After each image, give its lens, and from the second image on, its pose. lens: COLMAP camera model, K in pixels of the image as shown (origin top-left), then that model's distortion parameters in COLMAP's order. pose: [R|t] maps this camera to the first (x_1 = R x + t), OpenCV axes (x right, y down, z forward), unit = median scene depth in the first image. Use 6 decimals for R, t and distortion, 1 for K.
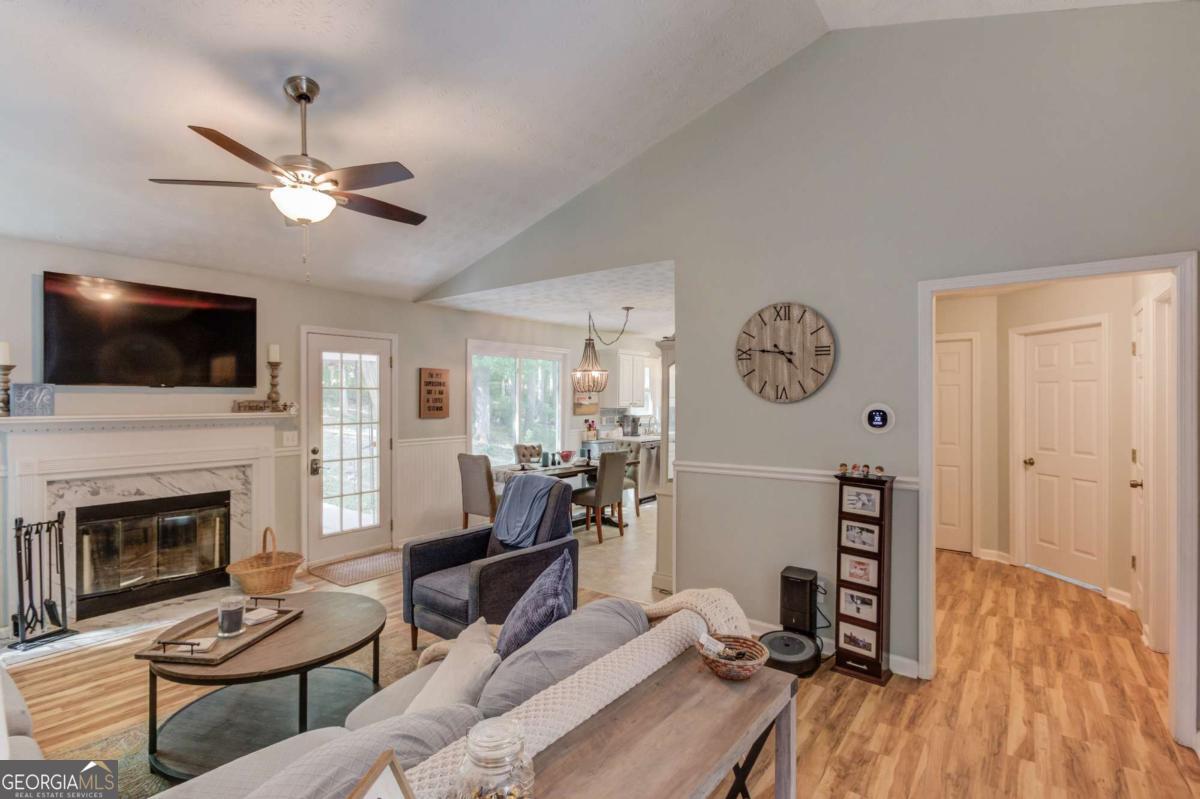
lens RADIAL K [[578.1, 0, 594.6], [0, 578.1, 396.6], [0, 0, 1]] dist [-0.003601, -0.000050]
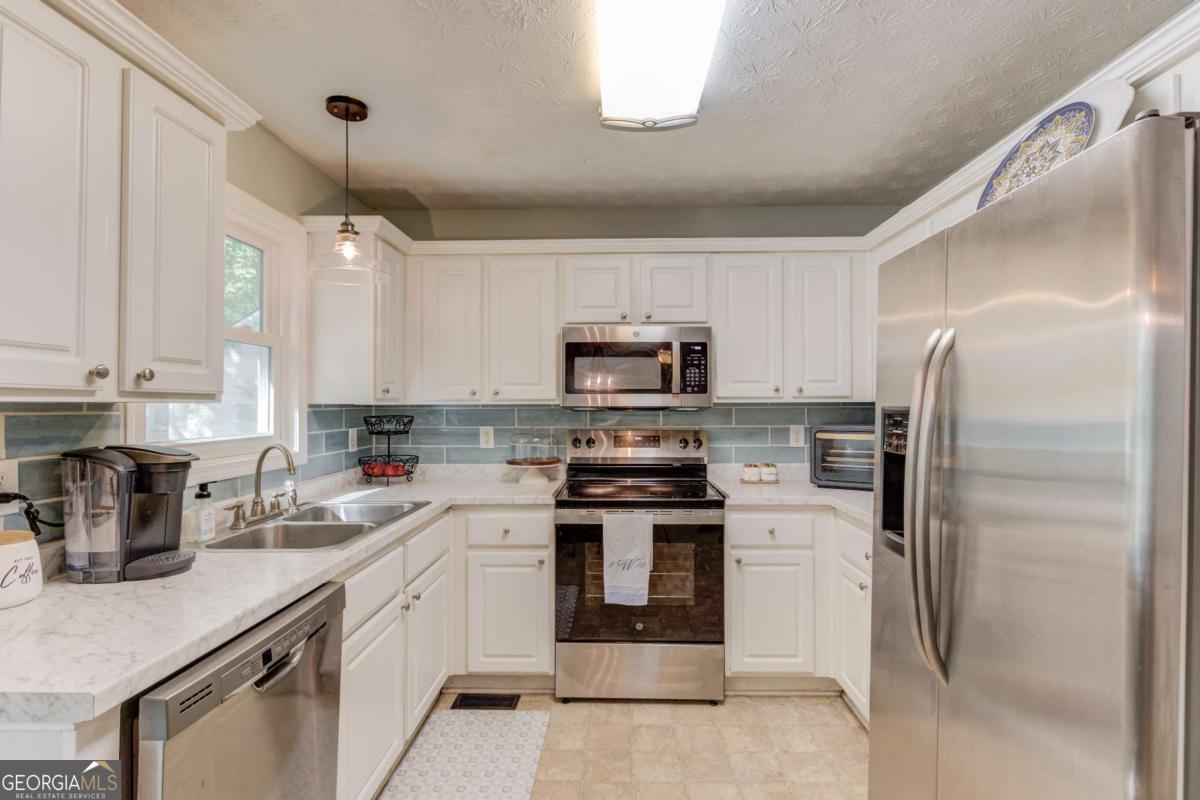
lens RADIAL K [[560.6, 0, 600.0], [0, 560.6, 400.0], [0, 0, 1]] dist [-0.001203, -0.000049]
pose [[0.819577, -0.000112, 0.572968, 0.155185], [0.004420, 0.999971, -0.006127, 0.037432], [-0.572951, 0.007554, 0.819555, 1.478042]]
